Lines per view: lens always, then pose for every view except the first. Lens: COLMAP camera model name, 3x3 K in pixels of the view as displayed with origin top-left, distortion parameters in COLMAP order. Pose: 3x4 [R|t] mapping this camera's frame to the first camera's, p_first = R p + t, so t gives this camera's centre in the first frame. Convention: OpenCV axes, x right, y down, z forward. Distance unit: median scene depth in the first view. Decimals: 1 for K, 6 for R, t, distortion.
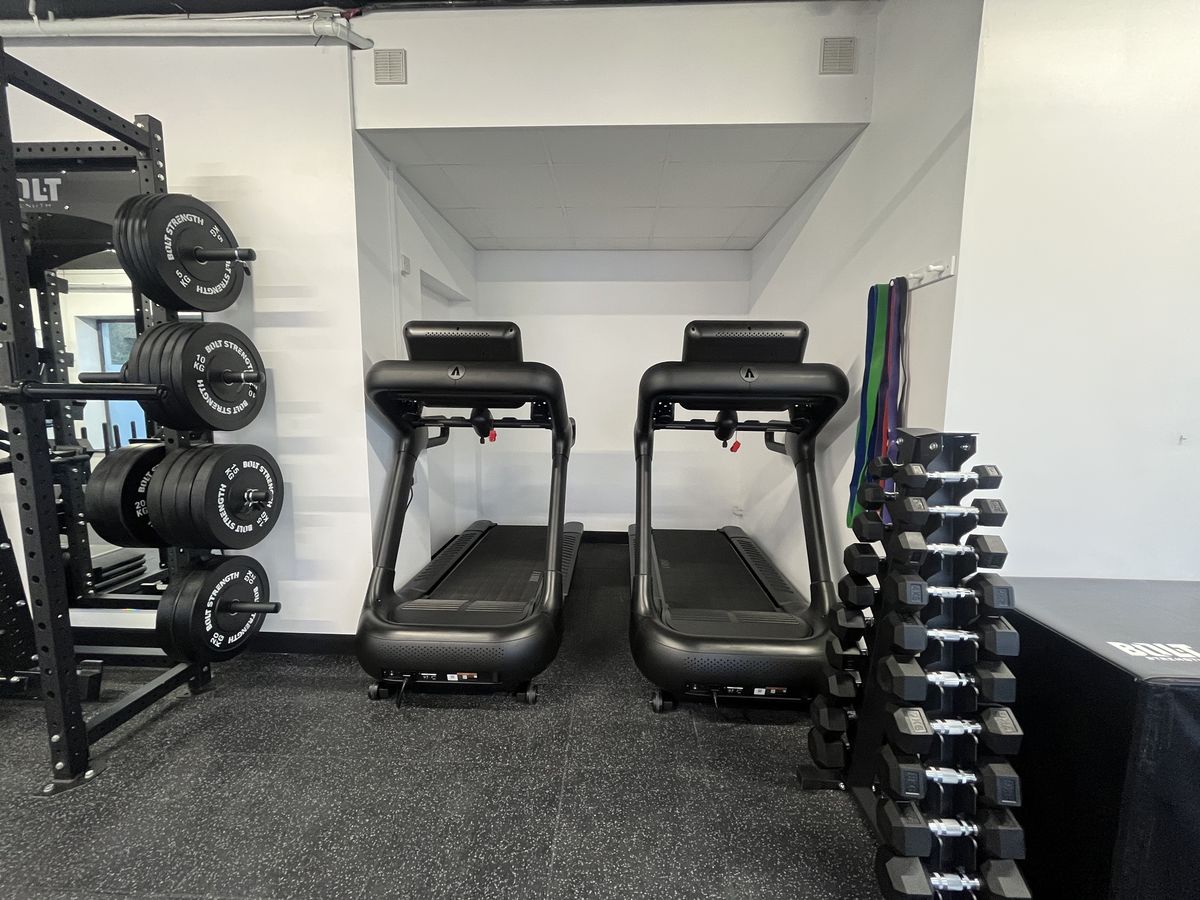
lens RADIAL K [[484.2, 0, 597.0], [0, 484.2, 448.8], [0, 0, 1]] dist [0.001258, 0.000278]
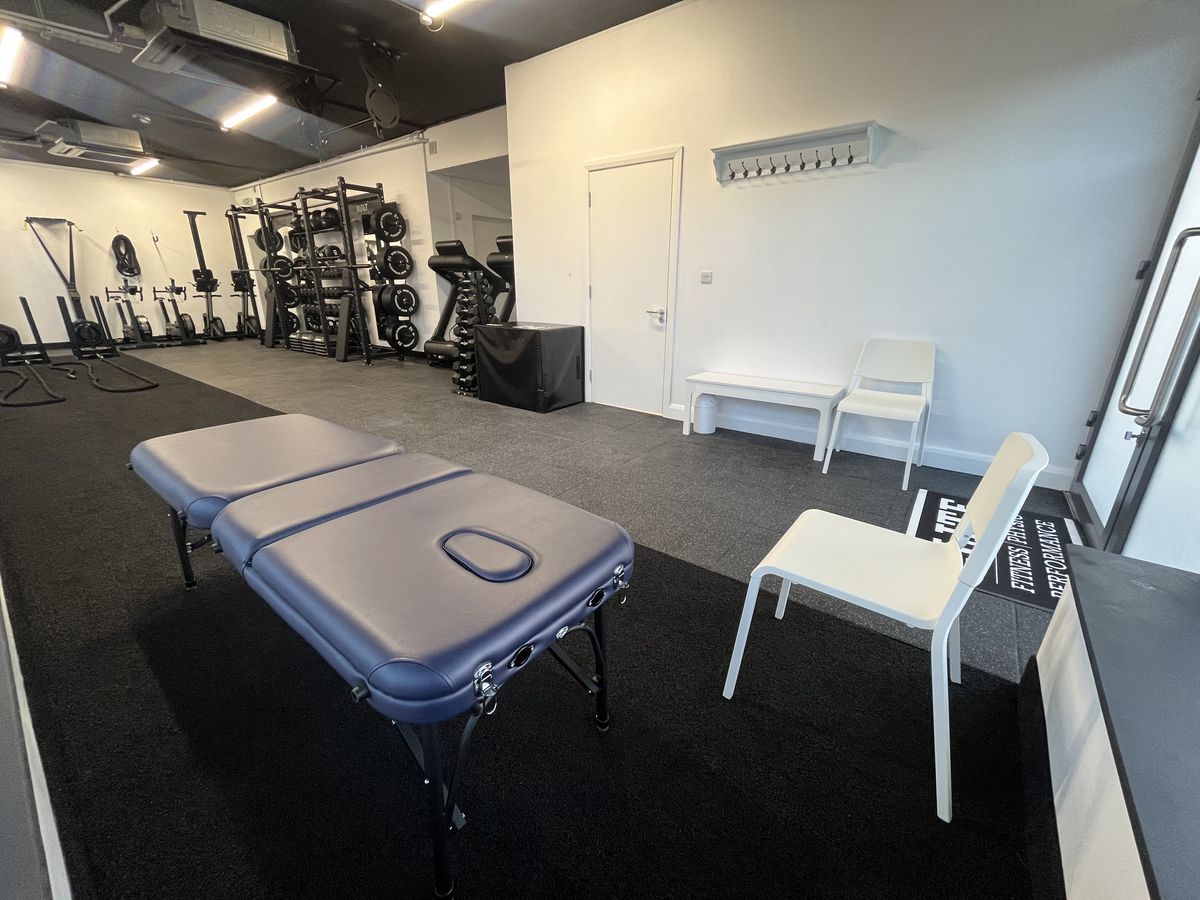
lens RADIAL K [[484.2, 0, 602.6], [0, 484.2, 449.5], [0, 0, 1]] dist [0.001258, 0.000278]
pose [[0.823051, 0.172407, -0.541167, 2.308114], [-0.060919, 0.974116, 0.217686, 0.279695], [0.564690, -0.146199, 0.812250, -1.053711]]
